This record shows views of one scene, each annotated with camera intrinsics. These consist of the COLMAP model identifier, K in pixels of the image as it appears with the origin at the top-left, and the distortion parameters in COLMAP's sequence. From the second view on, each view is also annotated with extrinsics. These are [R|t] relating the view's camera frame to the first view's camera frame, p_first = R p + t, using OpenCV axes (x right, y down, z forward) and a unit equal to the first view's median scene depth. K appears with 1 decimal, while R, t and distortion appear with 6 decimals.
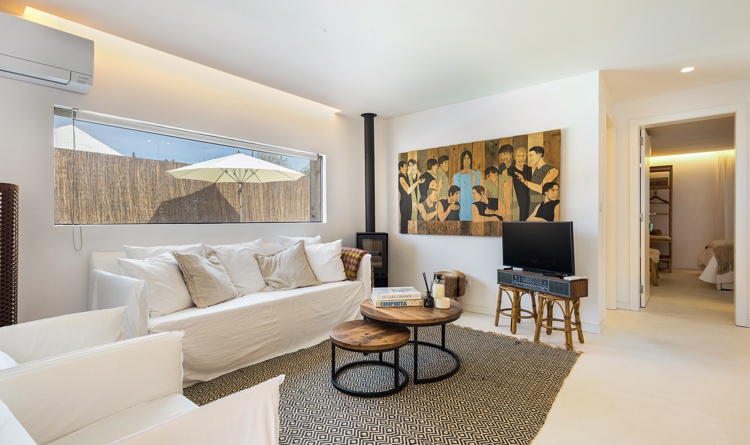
lens RADIAL K [[361.8, 0, 386.2], [0, 361.8, 220.5], [0, 0, 1]] dist [0.010523, -0.000065]
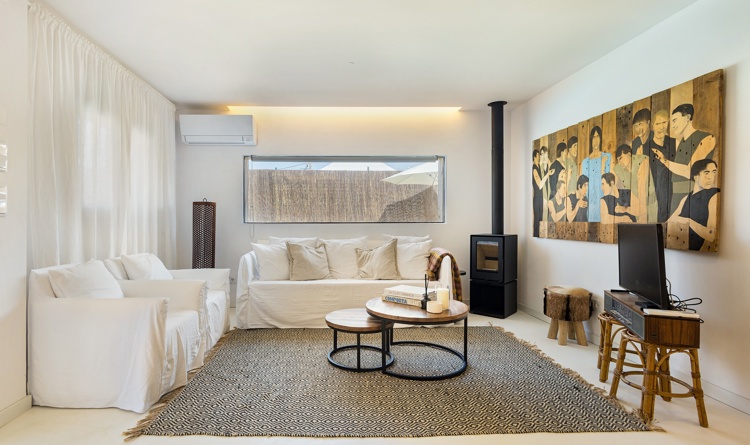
lens RADIAL K [[422.4, 0, 375.0], [0, 422.4, 222.5], [0, 0, 1]] dist [0.001911, 0.000298]
pose [[0.633405, 0.005601, -0.773801, 0.609104], [-0.002875, 0.999984, 0.004885, -0.001166], [0.773815, -0.000870, 0.633410, 0.112057]]
